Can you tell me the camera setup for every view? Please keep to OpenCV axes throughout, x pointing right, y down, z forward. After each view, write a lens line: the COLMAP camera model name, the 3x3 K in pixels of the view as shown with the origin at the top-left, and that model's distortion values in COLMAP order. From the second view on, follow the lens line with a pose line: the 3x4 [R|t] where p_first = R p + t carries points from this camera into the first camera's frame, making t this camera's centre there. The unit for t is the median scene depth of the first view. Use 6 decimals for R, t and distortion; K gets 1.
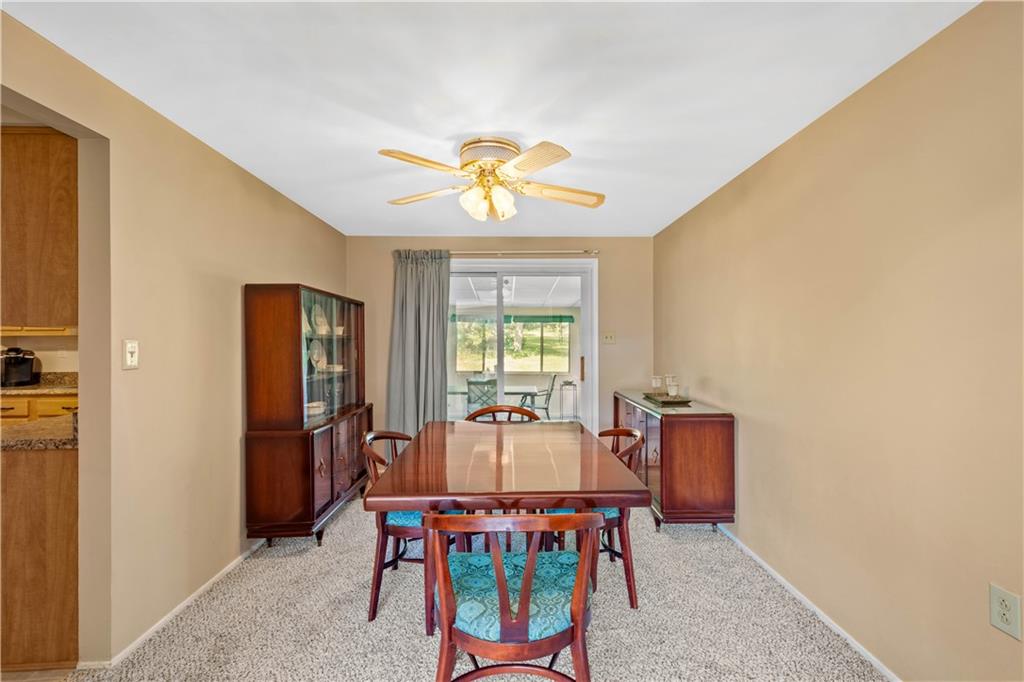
lens RADIAL K [[455.1, 0, 513.4], [0, 455.1, 343.0], [0, 0, 1]] dist [0.014824, 0.000329]
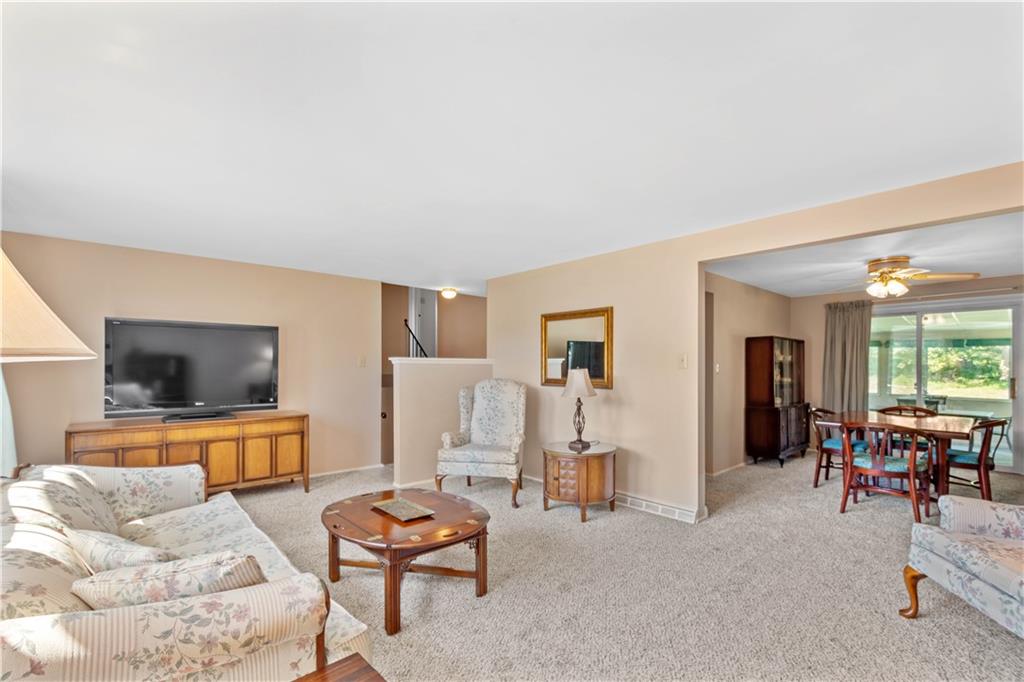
lens RADIAL K [[455.1, 0, 533.3], [0, 455.1, 370.7], [0, 0, 1]] dist [0.014824, 0.000329]
pose [[0.686059, 0.008320, -0.727498, 0.273962], [-0.004825, 0.999965, 0.006886, 0.017206], [0.727530, -0.001214, 0.686075, -1.138982]]
